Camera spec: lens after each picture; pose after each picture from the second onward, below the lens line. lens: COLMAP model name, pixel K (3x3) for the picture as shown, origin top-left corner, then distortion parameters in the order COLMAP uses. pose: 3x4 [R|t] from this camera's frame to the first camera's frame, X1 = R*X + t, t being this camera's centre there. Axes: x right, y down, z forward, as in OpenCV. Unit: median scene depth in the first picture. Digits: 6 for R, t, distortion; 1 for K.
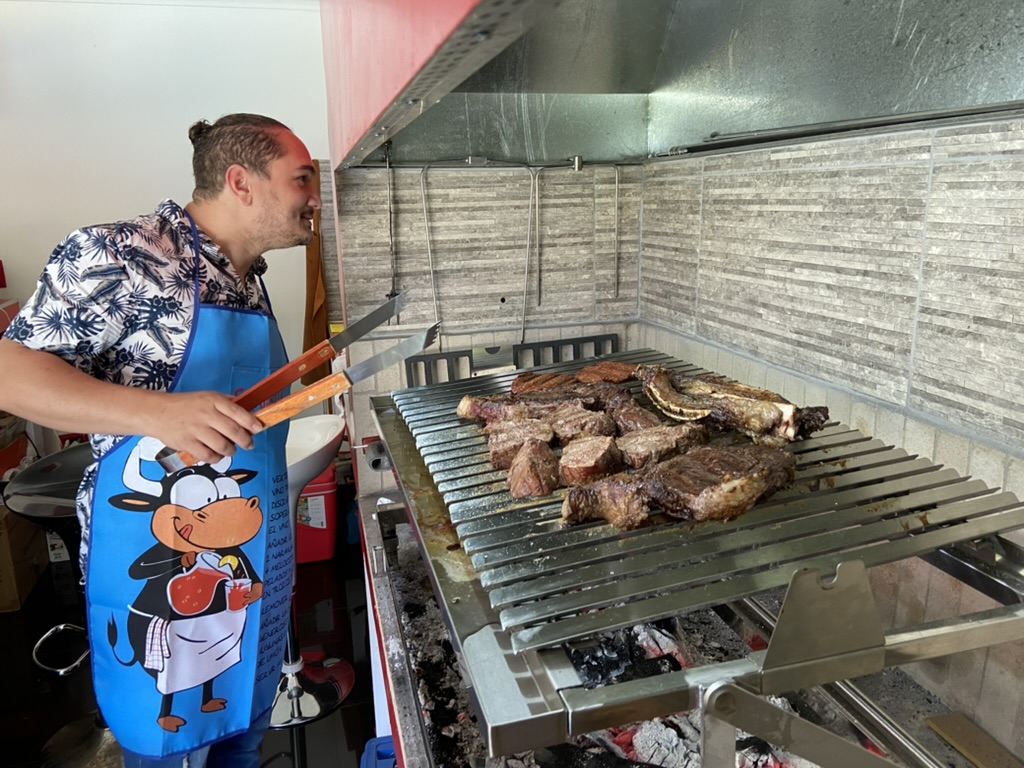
lens RADIAL K [[773.0, 0, 480.0], [0, 773.0, 363.2], [0, 0, 1]] dist [0.105352, -0.139627]
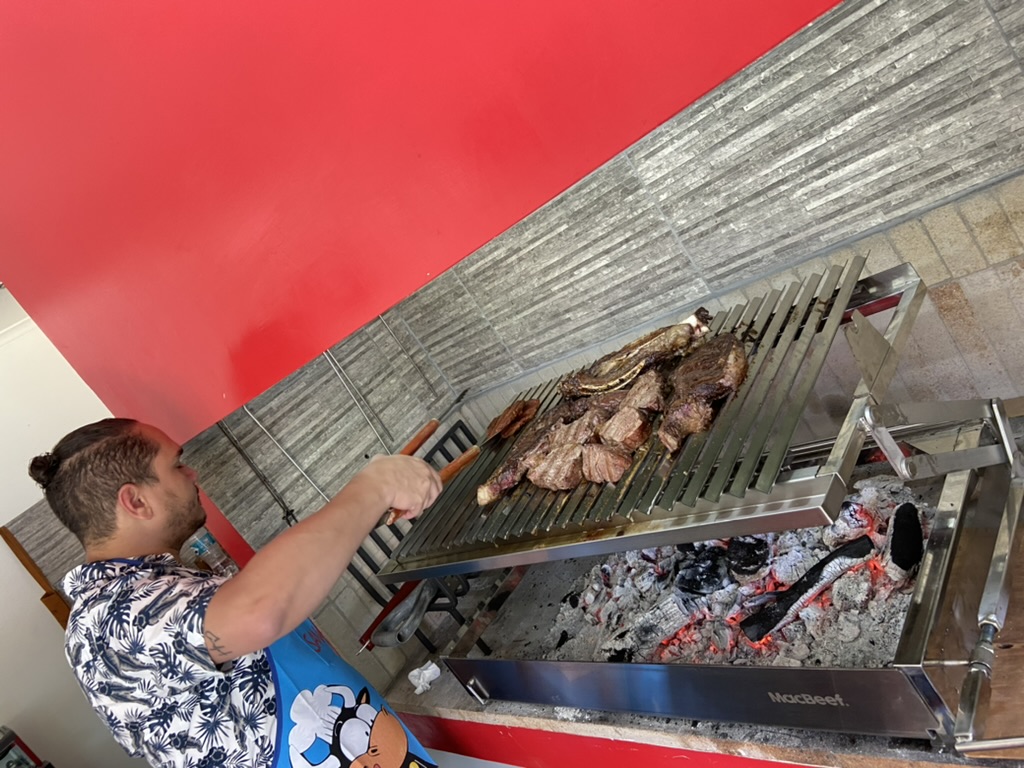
lens RADIAL K [[781.9, 0, 490.3], [0, 781.9, 375.5], [0, 0, 1]] dist [0.103480, -0.020908]
pose [[0.691860, -0.562814, 0.452293, -0.464880], [0.640648, 0.767427, -0.025027, -0.050280], [-0.333016, 0.307076, 0.891518, -0.110658]]
